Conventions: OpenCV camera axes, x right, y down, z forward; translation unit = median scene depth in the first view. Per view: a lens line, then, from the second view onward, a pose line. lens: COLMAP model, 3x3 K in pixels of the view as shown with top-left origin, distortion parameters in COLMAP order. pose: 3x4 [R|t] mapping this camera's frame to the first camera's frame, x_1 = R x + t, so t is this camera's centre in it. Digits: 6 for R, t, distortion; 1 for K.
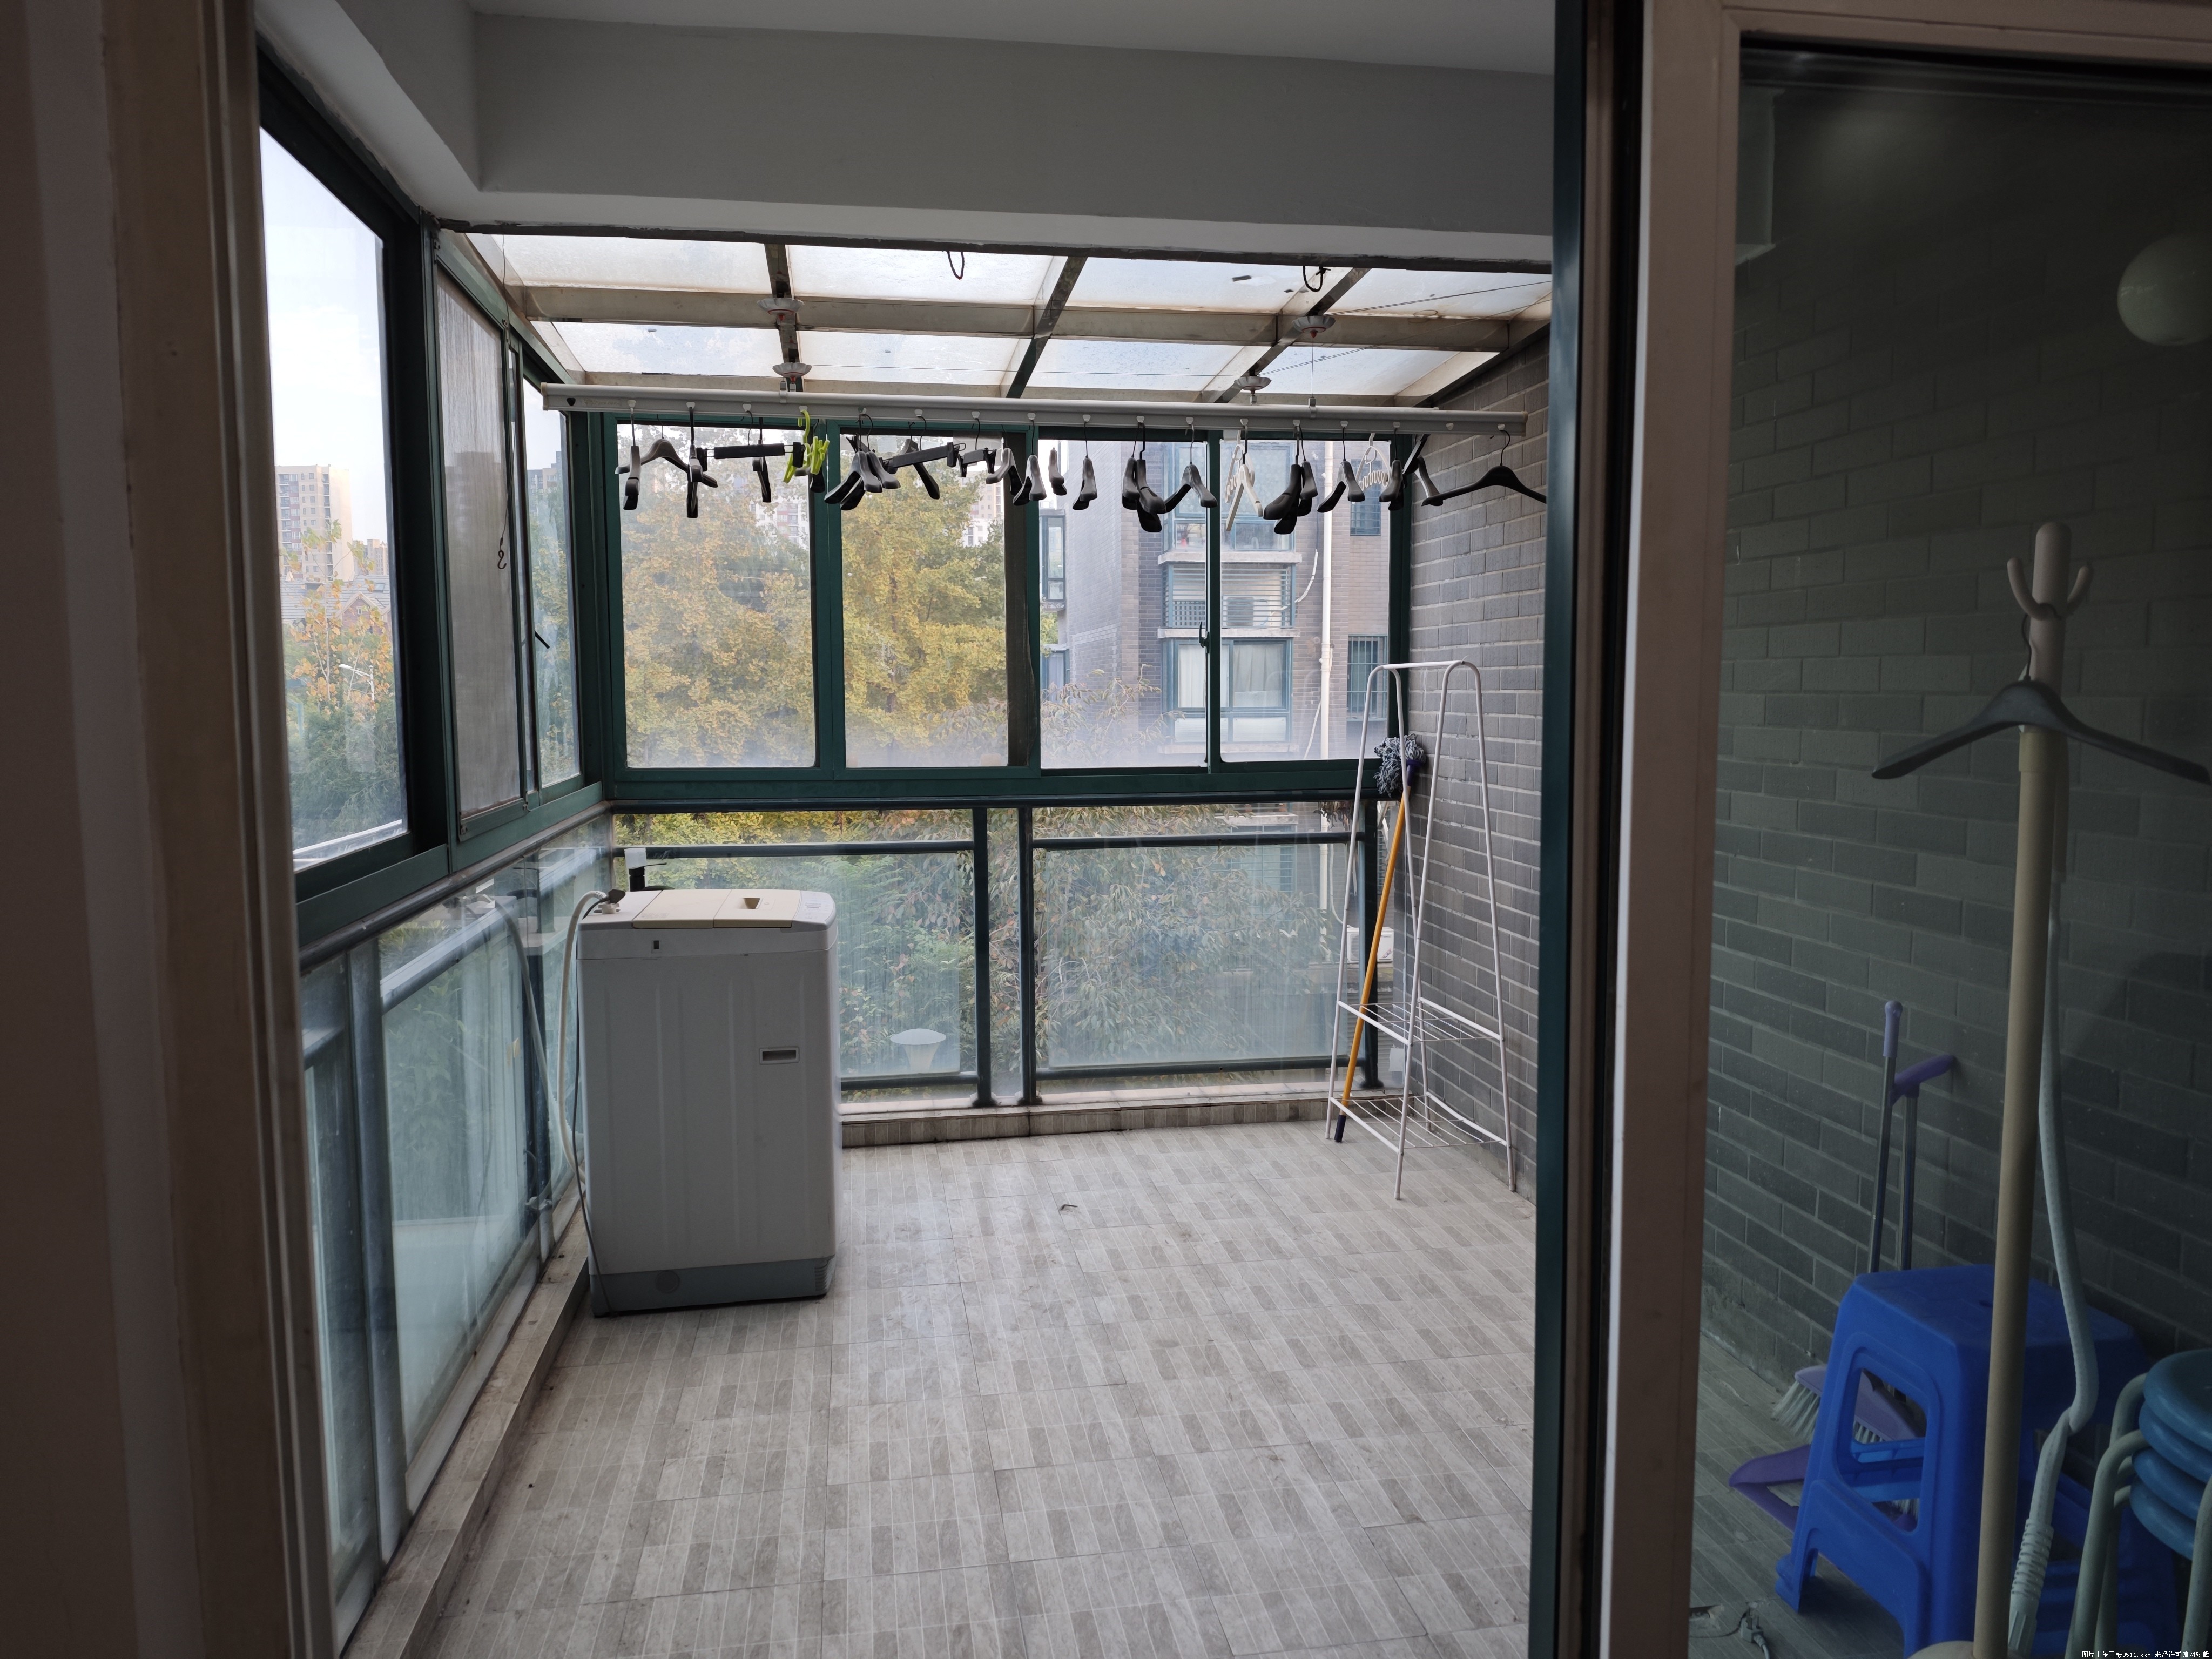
lens RADIAL K [[1574.7, 0, 1106.0], [0, 1574.7, 829.5], [0, 0, 1]] dist [-0.001497, -0.000320]
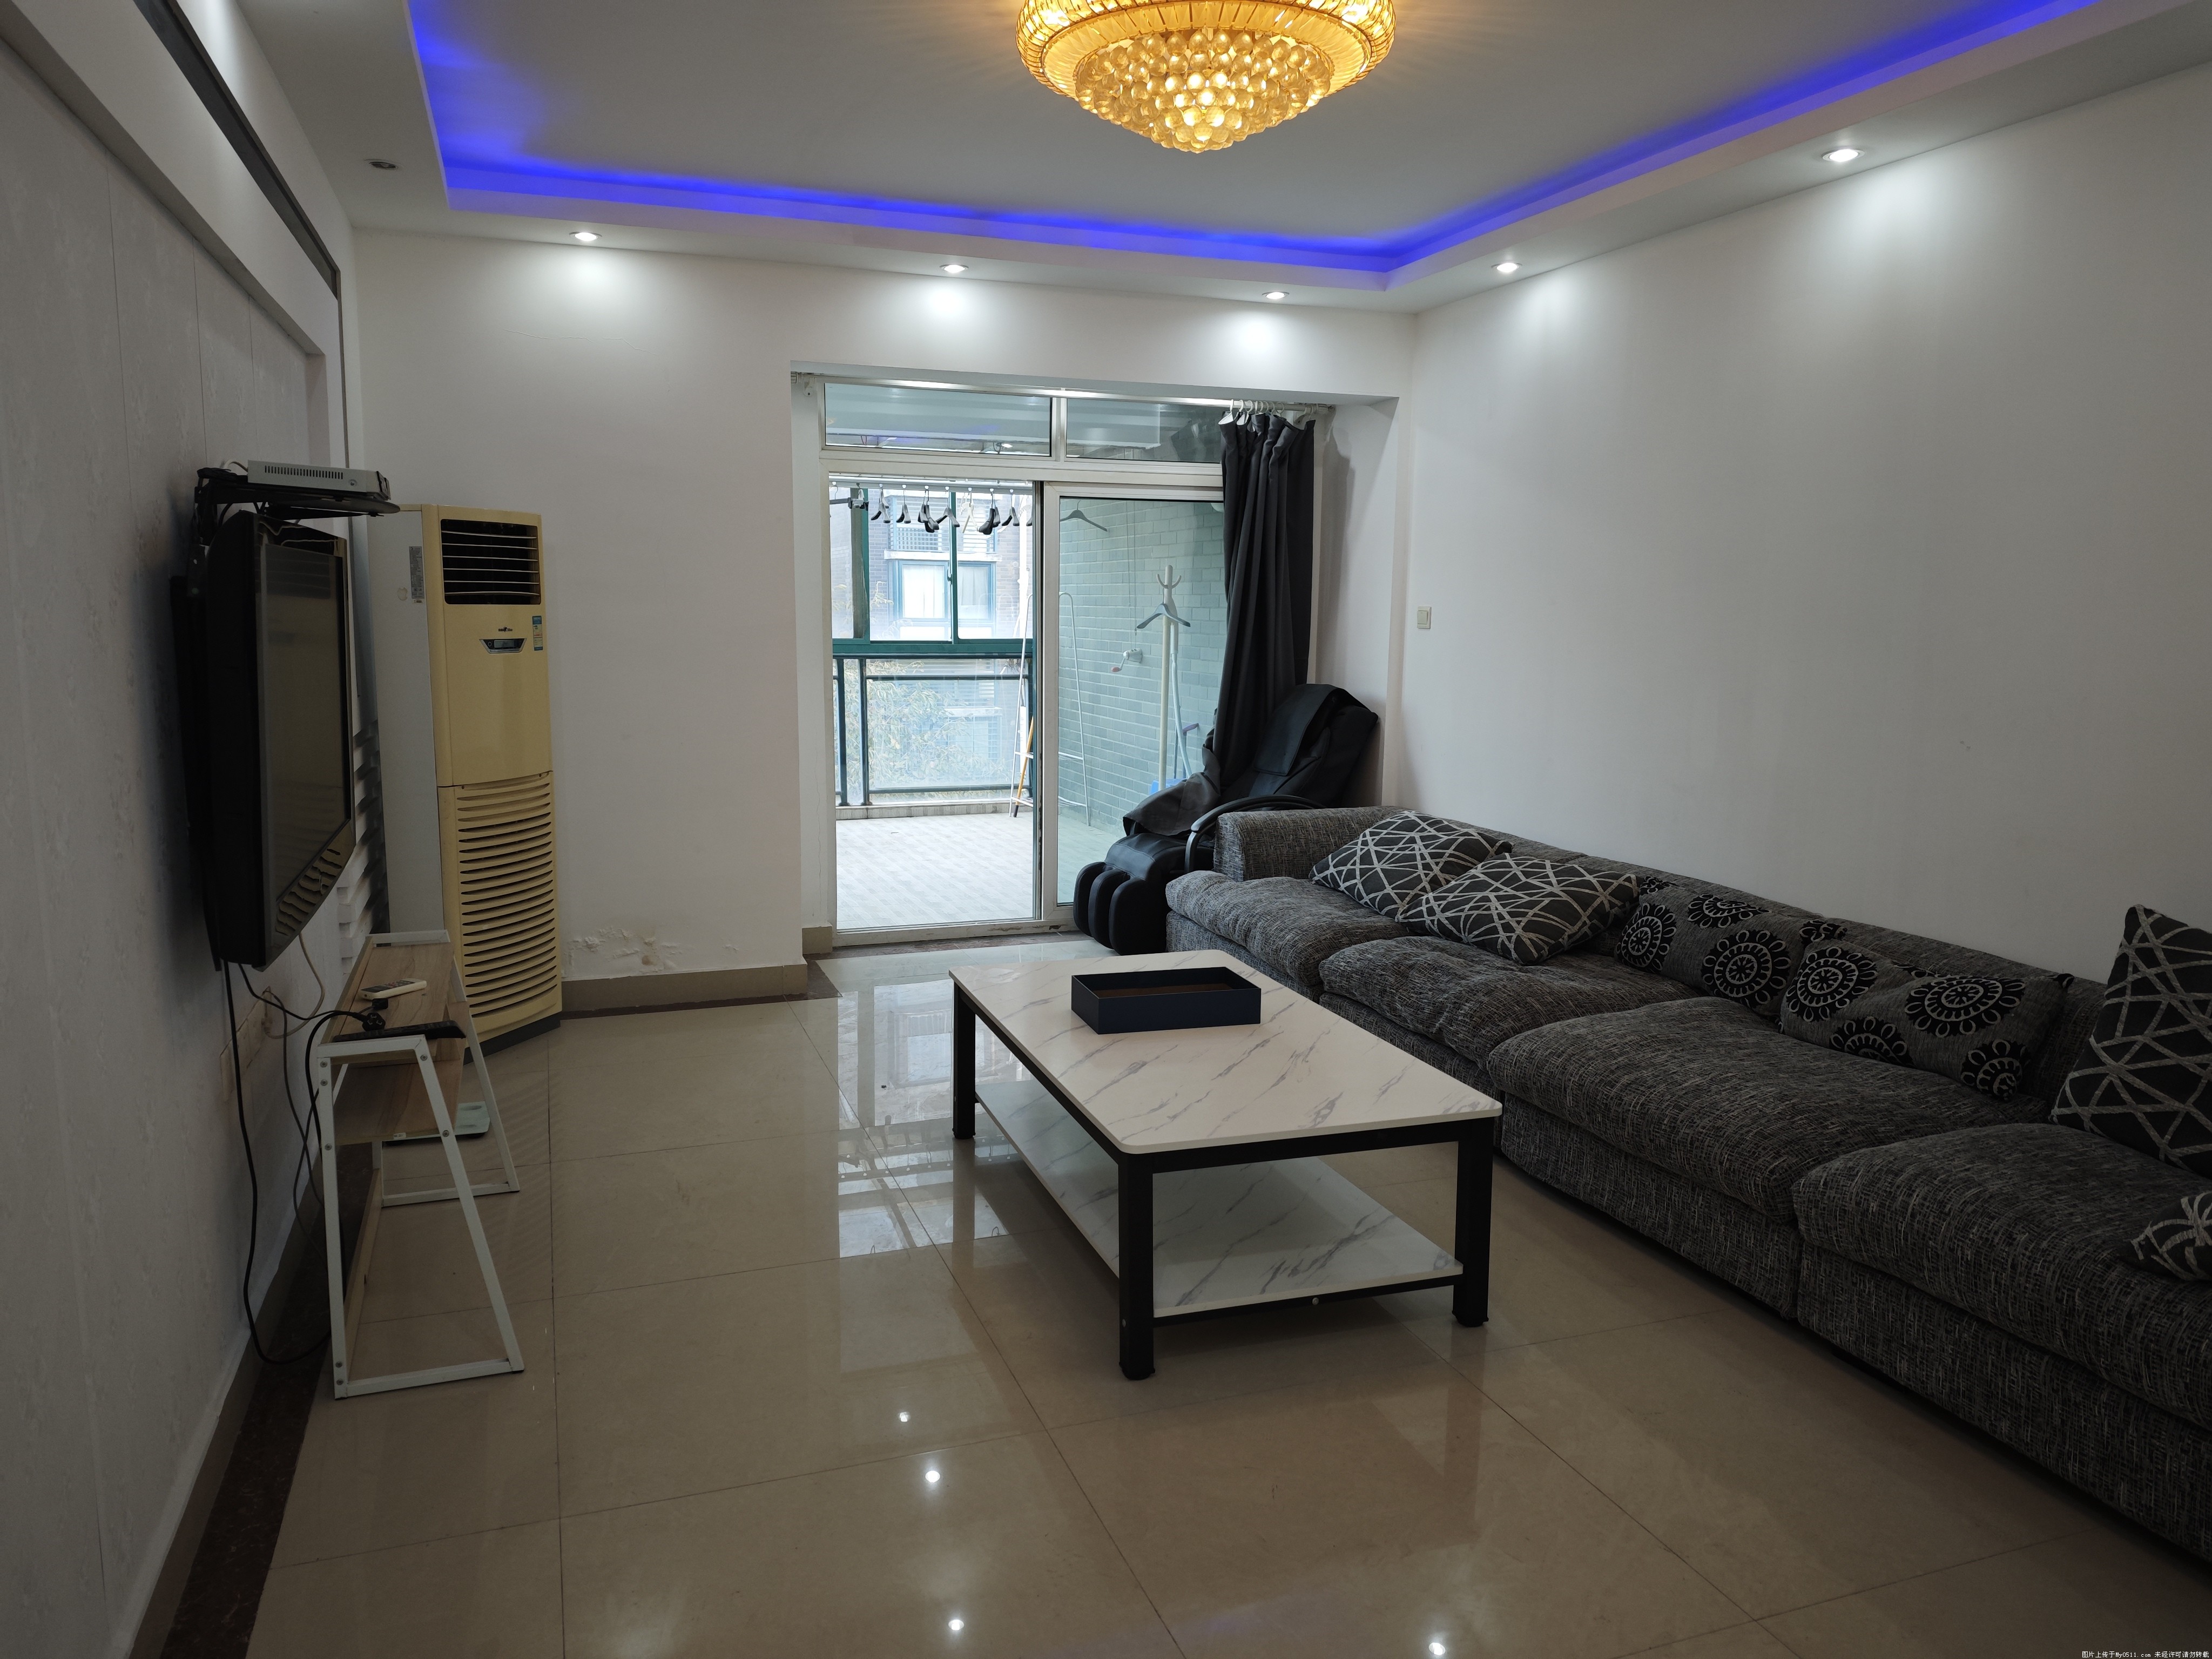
lens RADIAL K [[1607.8, 0, 1106.0], [0, 1607.8, 829.5], [0, 0, 1]] dist [0.394134, 0.000029]
pose [[0.983337, -0.010916, 0.181466, -0.126736], [0.002030, 0.998793, 0.049086, 0.104105], [-0.181783, -0.047900, 0.982171, -1.154731]]
